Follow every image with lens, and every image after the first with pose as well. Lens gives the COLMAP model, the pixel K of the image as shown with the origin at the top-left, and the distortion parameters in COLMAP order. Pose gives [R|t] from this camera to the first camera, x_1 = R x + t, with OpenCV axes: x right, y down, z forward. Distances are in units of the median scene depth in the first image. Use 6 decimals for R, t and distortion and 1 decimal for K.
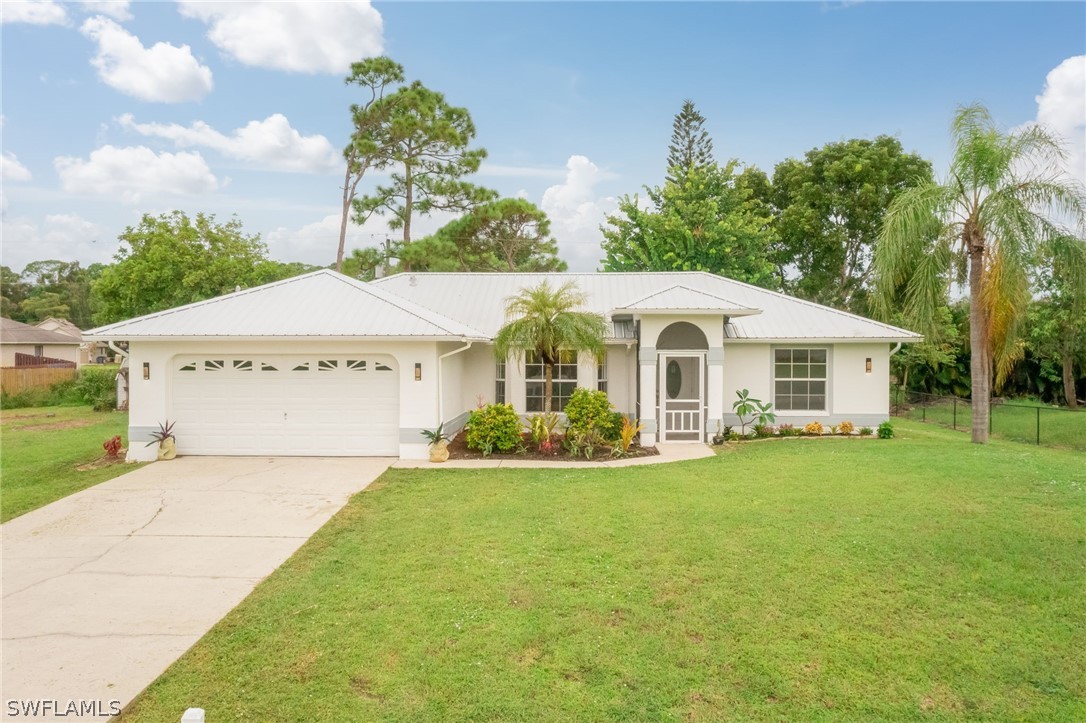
lens RADIAL K [[887.8, 0, 543.0], [0, 887.8, 361.5], [0, 0, 1]] dist [0.004162, 0.004929]
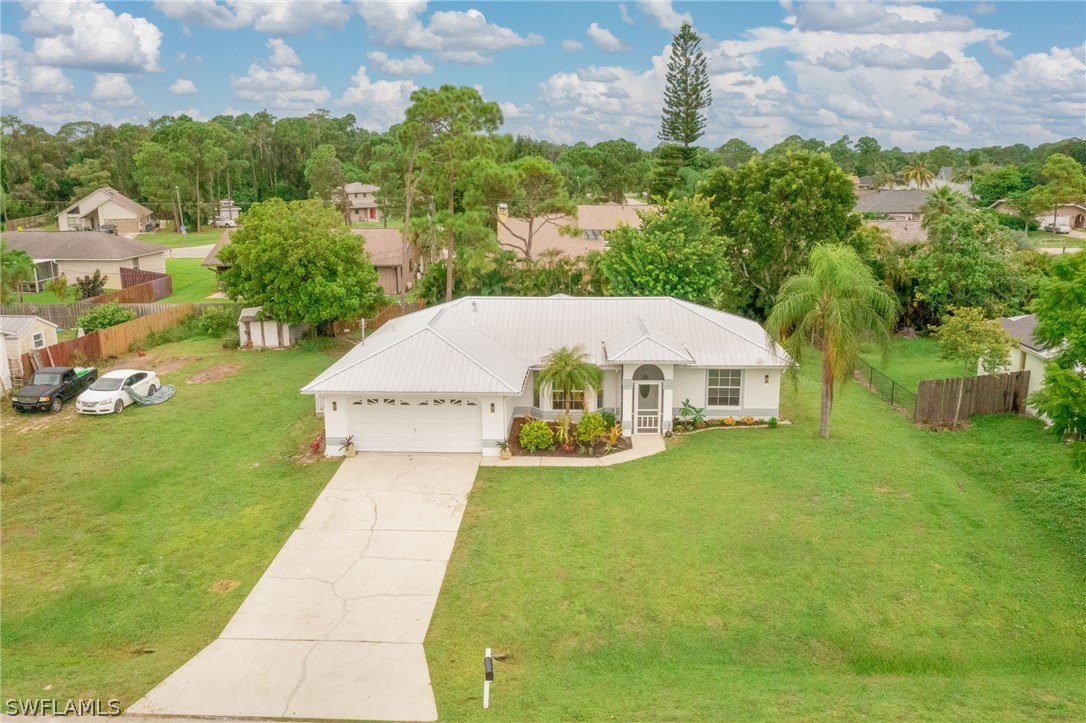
lens RADIAL K [[887.8, 0, 543.0], [0, 887.8, 361.5], [0, 0, 1]] dist [0.004162, 0.004929]
pose [[0.999944, -0.005237, -0.009224, -0.023052], [0.007033, 0.978317, 0.206991, -0.389060], [0.007940, -0.207045, 0.978299, -0.604581]]
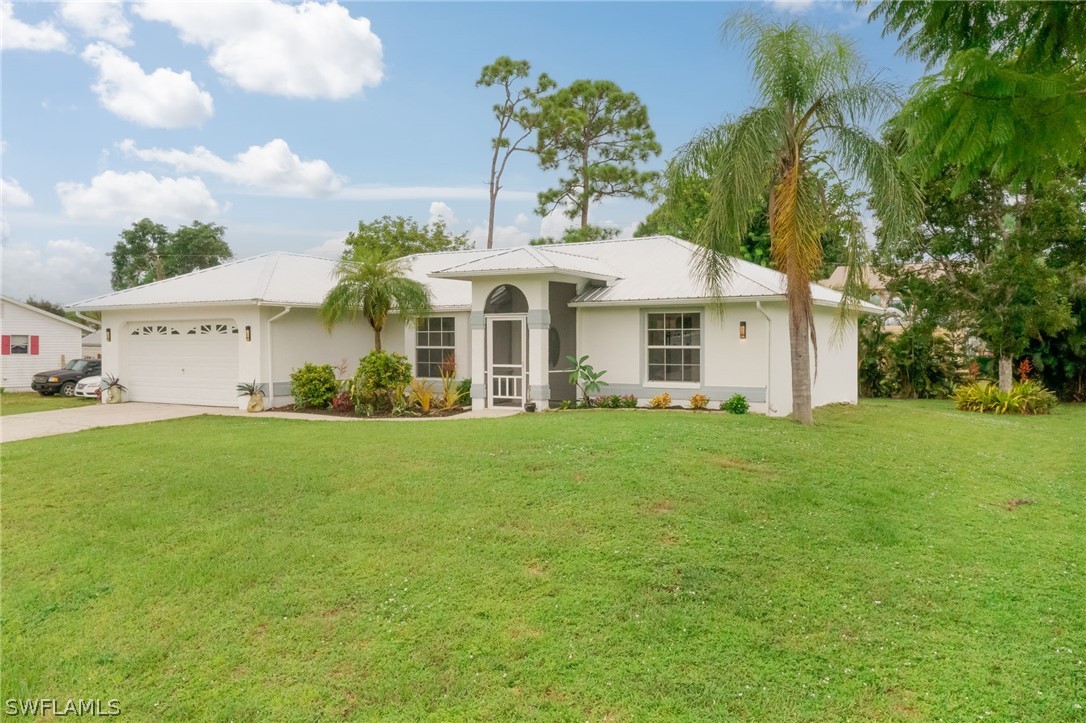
lens RADIAL K [[887.8, 0, 543.0], [0, 887.8, 361.5], [0, 0, 1]] dist [0.004162, 0.004929]
pose [[0.864553, 0.007931, -0.502479, 0.677858], [-0.009808, 0.999951, -0.001092, 0.040257], [0.502446, 0.005872, 0.864588, 0.182462]]
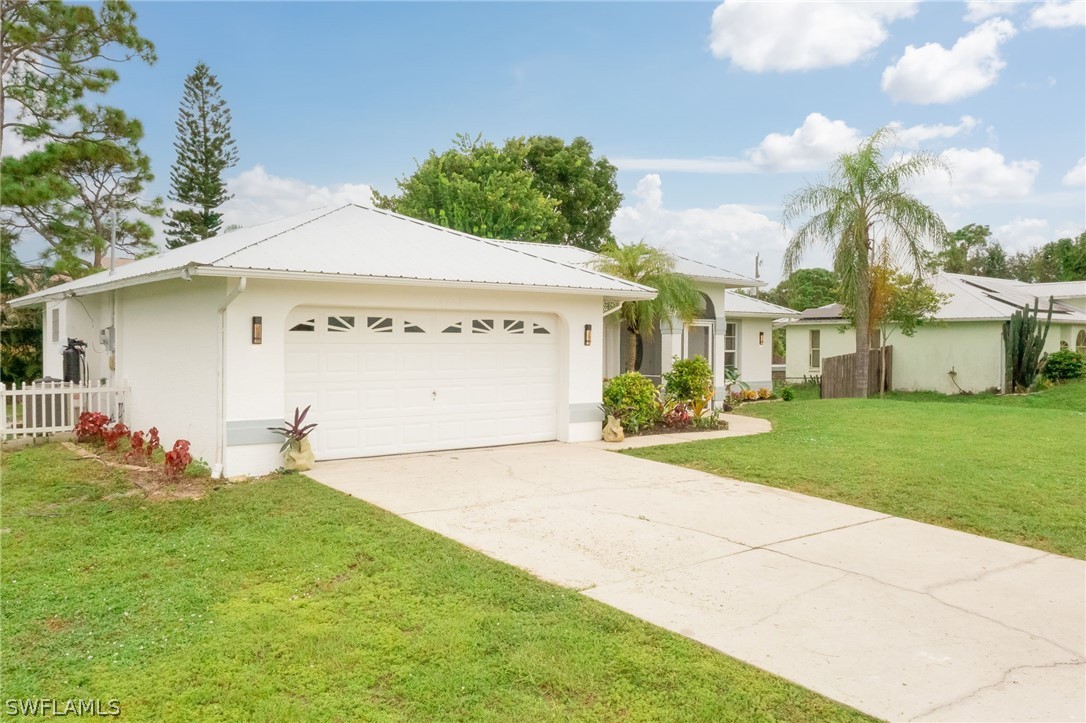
lens RADIAL K [[887.8, 0, 543.0], [0, 887.8, 361.5], [0, 0, 1]] dist [0.004162, 0.004929]
pose [[0.743630, -0.009938, 0.668517, -0.644770], [0.009647, 0.999945, 0.004133, 0.028827], [-0.668521, 0.003376, 0.743685, 0.370686]]
